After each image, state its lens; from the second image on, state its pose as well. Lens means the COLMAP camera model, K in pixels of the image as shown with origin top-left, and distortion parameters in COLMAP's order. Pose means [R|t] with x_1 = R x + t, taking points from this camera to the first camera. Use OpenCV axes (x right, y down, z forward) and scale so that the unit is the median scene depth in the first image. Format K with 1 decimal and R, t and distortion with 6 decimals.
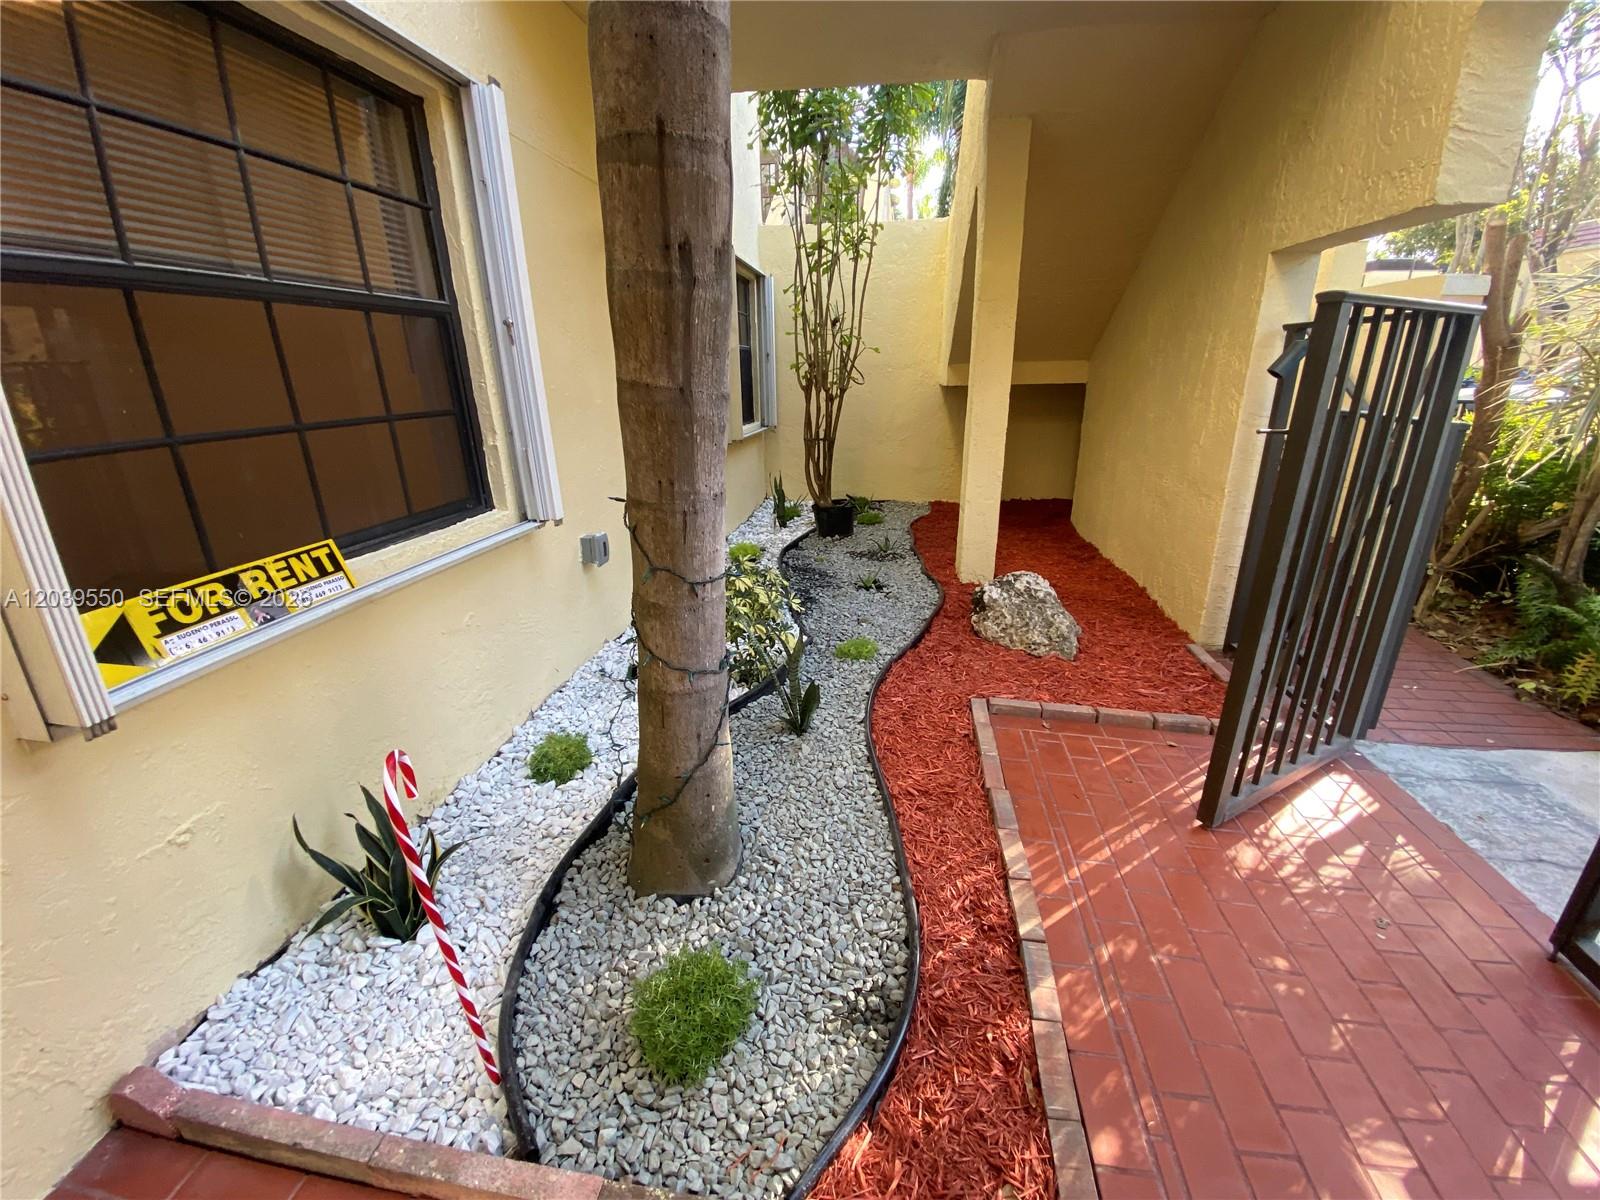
lens RADIAL K [[639.2, 0, 800.0], [0, 639.2, 600.0], [0, 0, 1]] dist [0.019629, -0.024940]
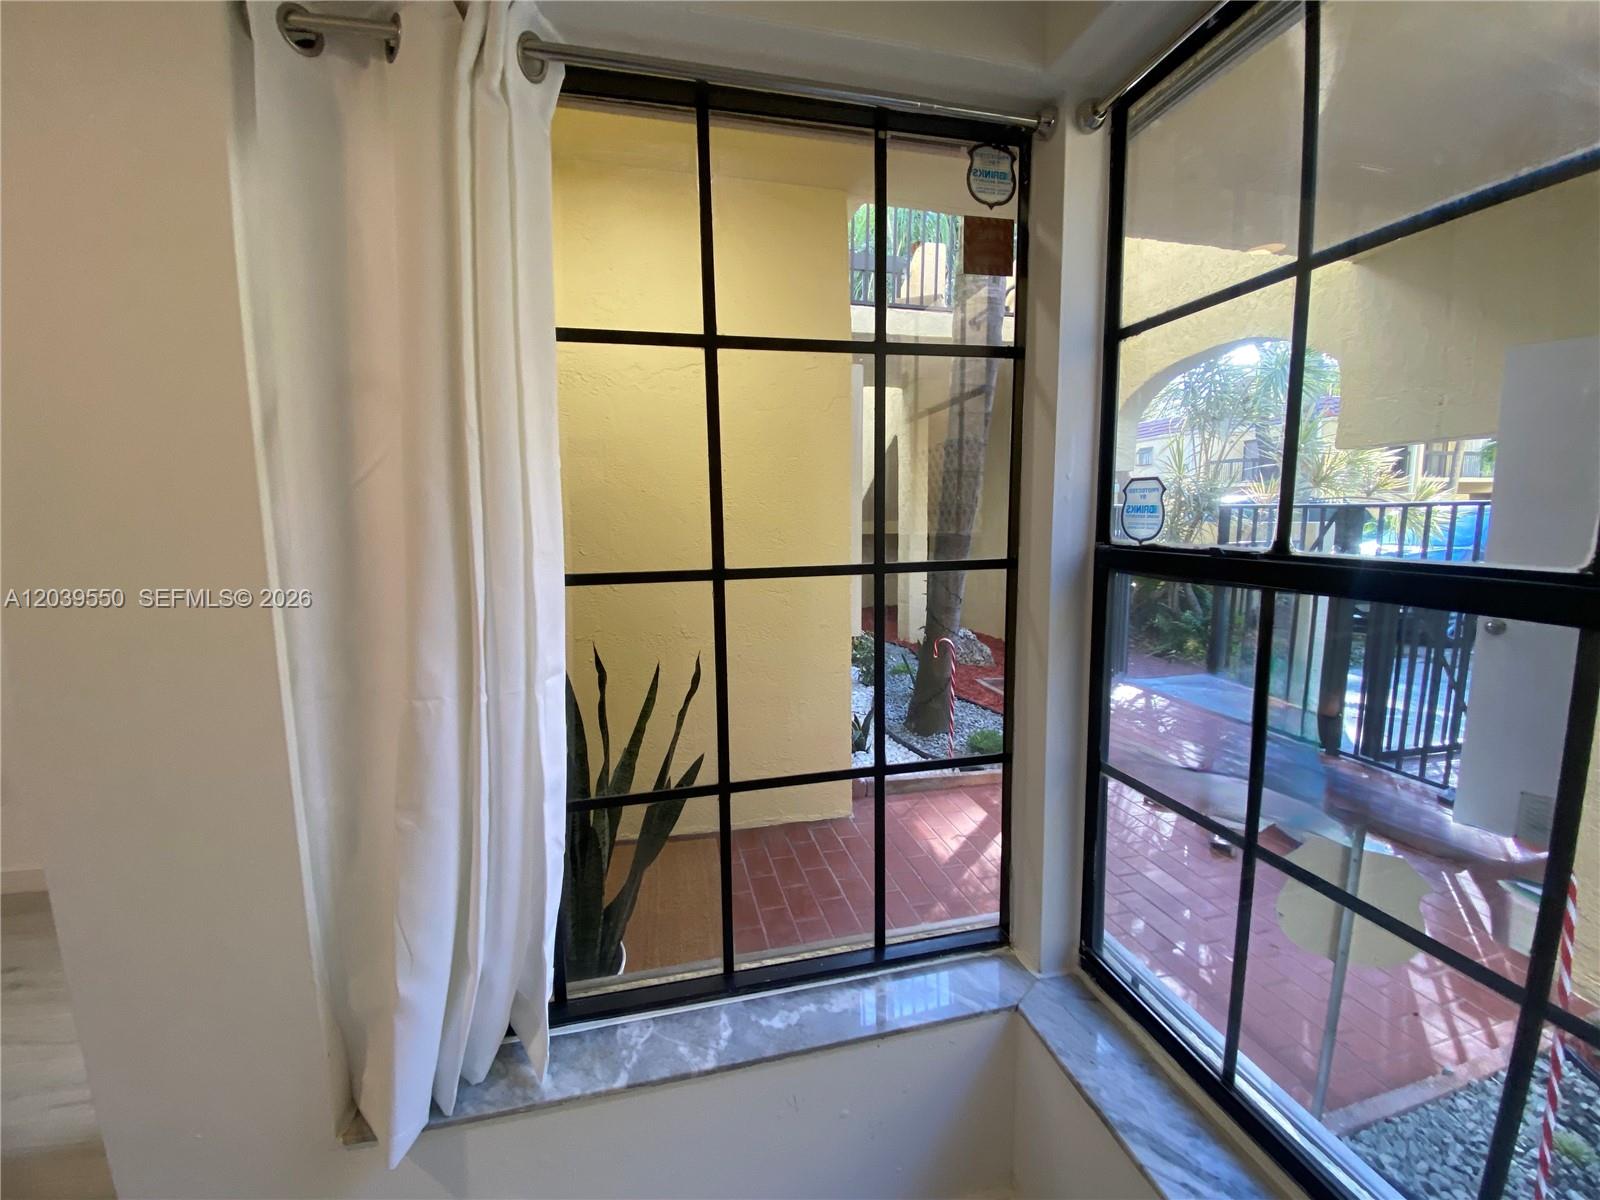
lens RADIAL K [[639.2, 0, 800.0], [0, 639.2, 600.0], [0, 0, 1]] dist [0.019629, -0.024940]
pose [[0.923432, -0.044119, 0.381217, -1.605793], [0.124694, 0.973964, -0.189331, 0.360174], [-0.362938, 0.222370, 0.904891, -1.102305]]
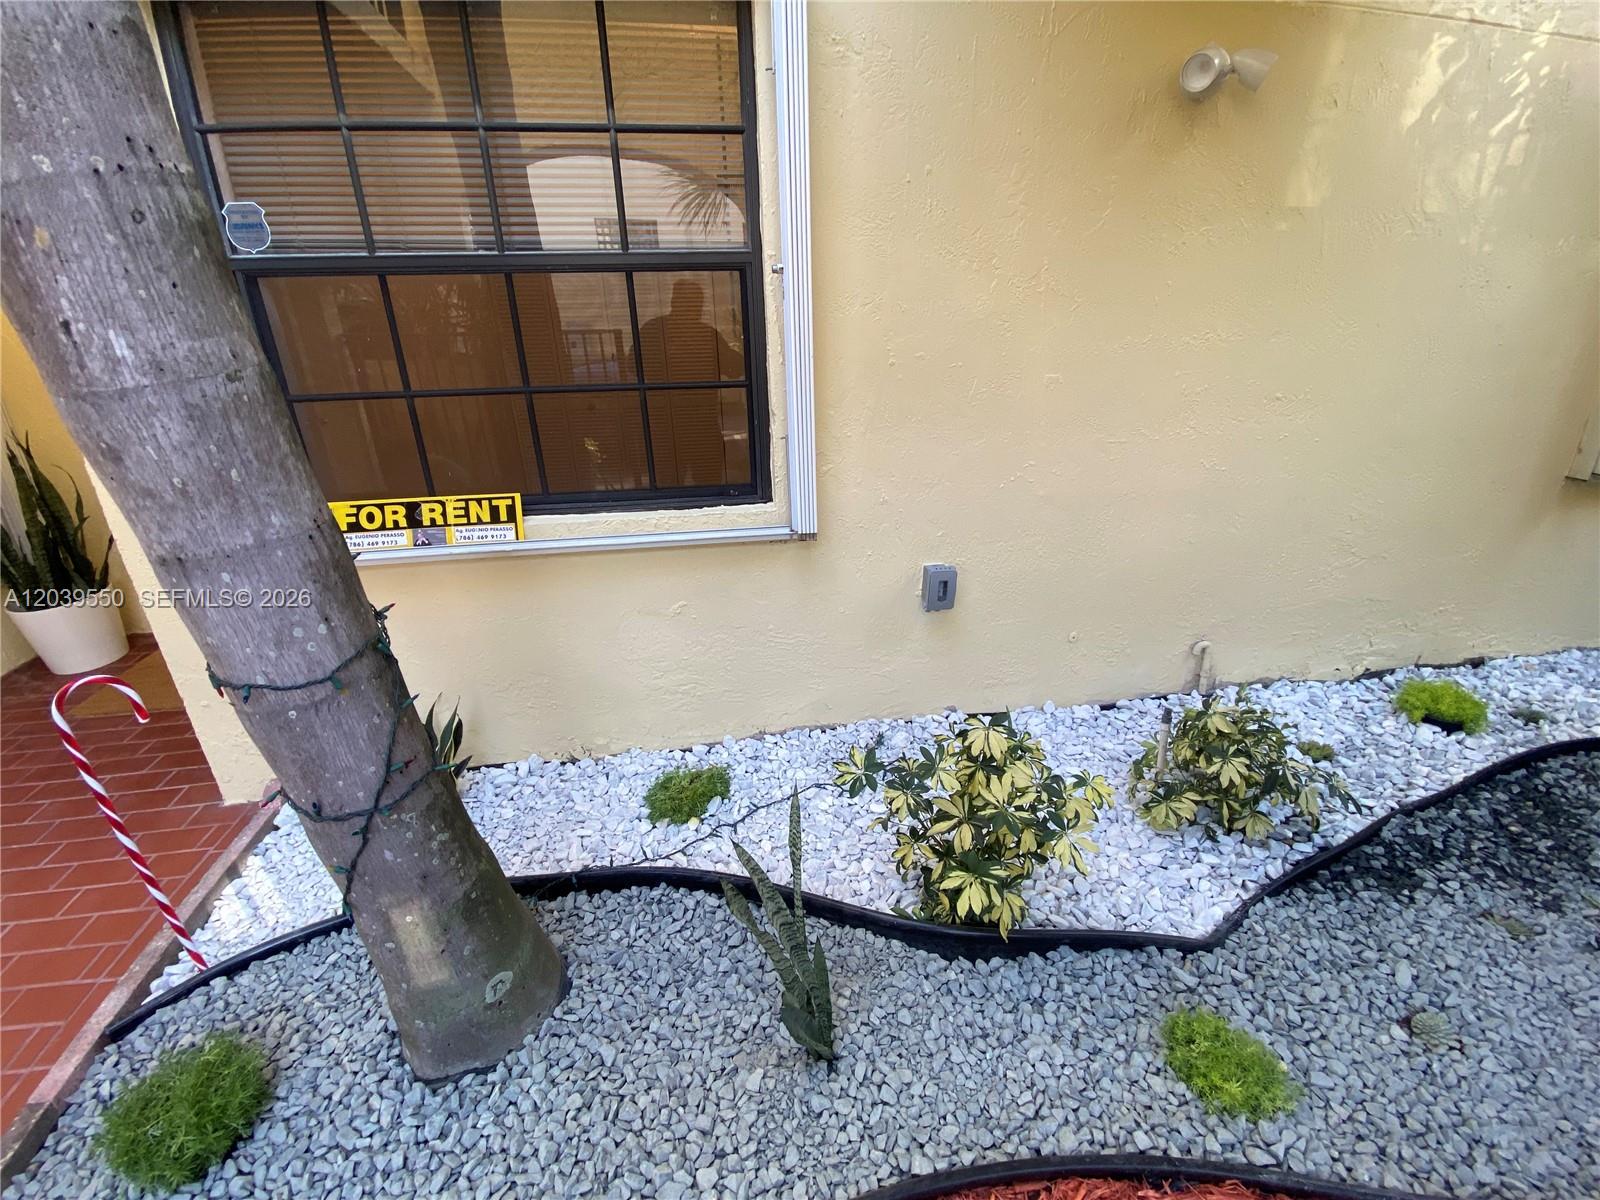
lens RADIAL K [[648.5, 0, 803.3], [0, 648.5, 597.3], [0, 0, 1]] dist [0.019144, -0.019056]
pose [[0.304438, 0.360186, -0.881807, 0.477322], [-0.302148, 0.914458, 0.269208, -0.381919], [0.903341, 0.184479, 0.387225, 1.040750]]
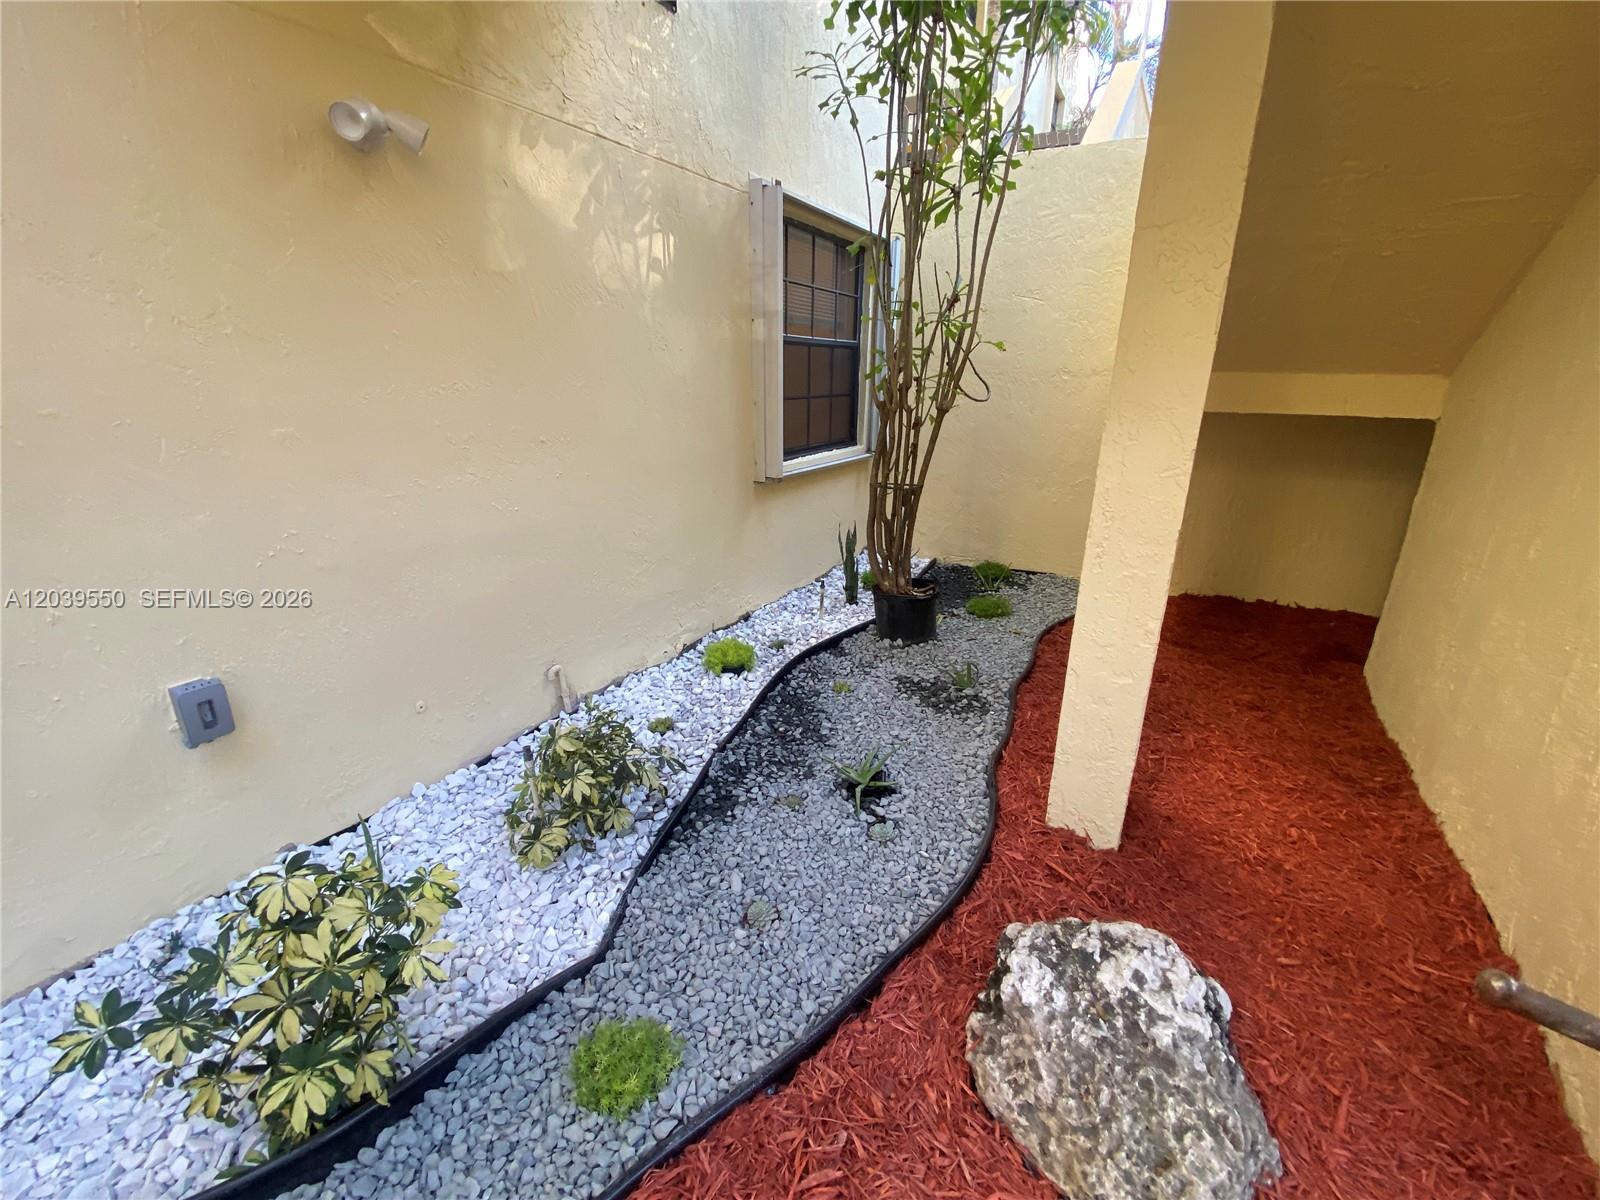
lens RADIAL K [[639.2, 0, 800.0], [0, 639.2, 600.0], [0, 0, 1]] dist [0.019629, -0.024940]
pose [[0.930871, 0.141262, -0.336934, 0.542124], [-0.141023, 0.989683, 0.025318, -0.447832], [0.337035, 0.023947, 0.941188, 1.180329]]
